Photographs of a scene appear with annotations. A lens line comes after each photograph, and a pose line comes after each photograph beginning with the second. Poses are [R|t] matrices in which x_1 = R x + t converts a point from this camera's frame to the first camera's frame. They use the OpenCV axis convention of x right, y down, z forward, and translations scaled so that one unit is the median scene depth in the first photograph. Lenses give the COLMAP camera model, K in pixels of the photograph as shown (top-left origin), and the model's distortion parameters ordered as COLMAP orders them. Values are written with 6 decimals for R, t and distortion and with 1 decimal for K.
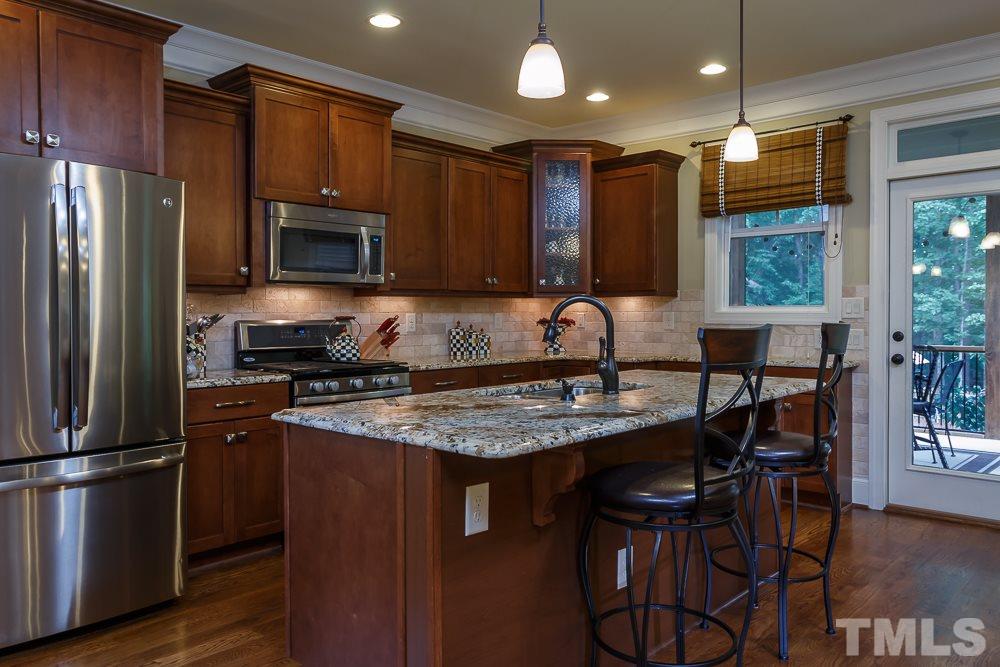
lens RADIAL K [[713.7, 0, 499.0], [0, 713.7, 330.3], [0, 0, 1]] dist [-0.020415, -0.000349]
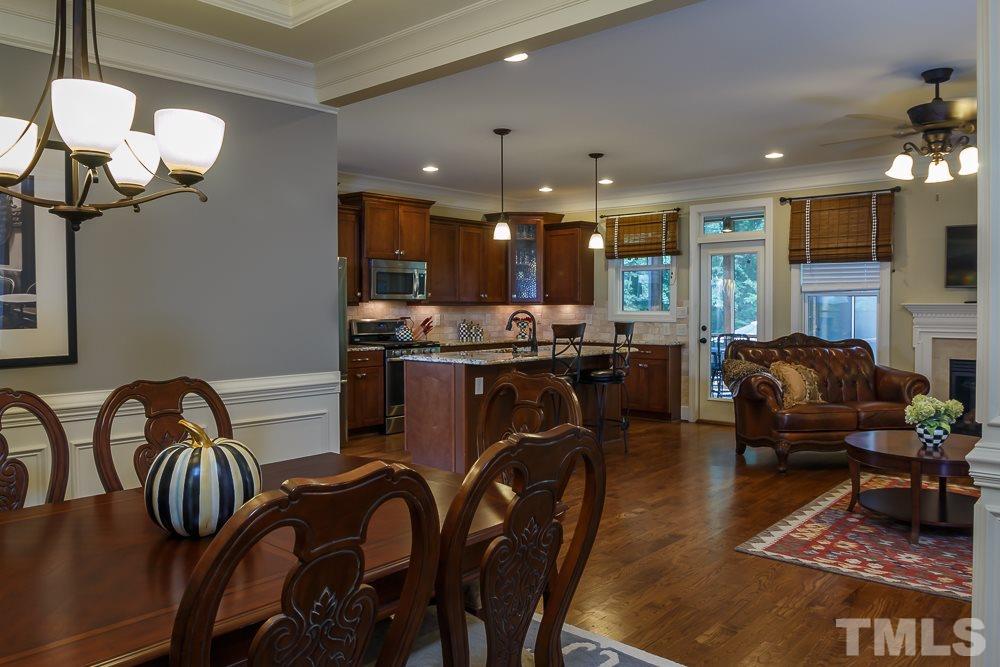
lens RADIAL K [[713.7, 0, 494.7], [0, 713.7, 331.2], [0, 0, 1]] dist [-0.020415, -0.000349]
pose [[0.999989, 0.001027, 0.004521, 0.008824], [-0.001072, 0.999949, 0.010067, -0.001789], [-0.004511, -0.010072, 0.999939, -0.847760]]
